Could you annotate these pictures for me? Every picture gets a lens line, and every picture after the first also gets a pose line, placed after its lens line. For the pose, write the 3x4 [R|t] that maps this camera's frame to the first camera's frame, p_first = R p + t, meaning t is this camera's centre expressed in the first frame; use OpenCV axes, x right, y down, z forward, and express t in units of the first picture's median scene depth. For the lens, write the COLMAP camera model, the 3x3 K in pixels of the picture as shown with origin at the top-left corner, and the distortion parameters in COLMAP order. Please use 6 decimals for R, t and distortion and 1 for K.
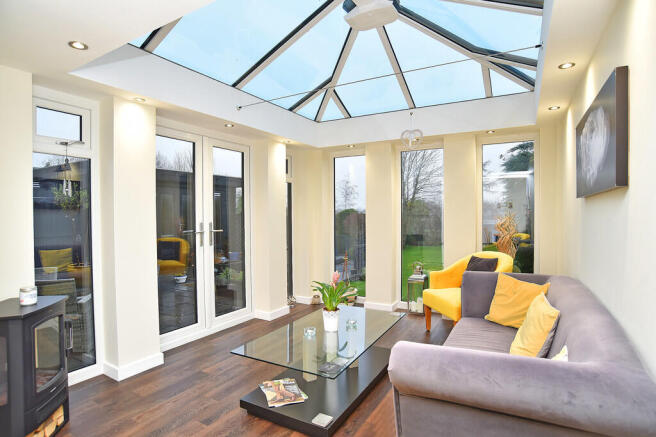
lens RADIAL K [[347.2, 0, 328.0], [0, 347.2, 218.5], [0, 0, 1]] dist [-0.121340, 0.047950]
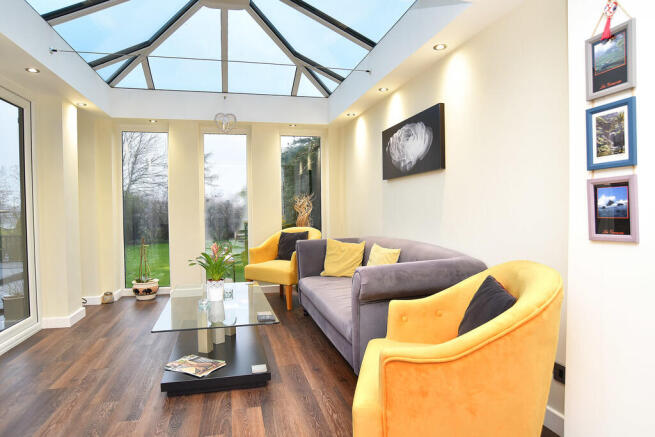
lens RADIAL K [[381.3, 0, 327.3], [0, 381.3, 207.8], [0, 0, 1]] dist [-0.065696, 0.001169]
pose [[0.718689, -0.002476, 0.695327, -0.360073], [0.015979, 0.999788, -0.012956, 0.048007], [-0.695148, 0.020421, 0.718577, -0.026398]]
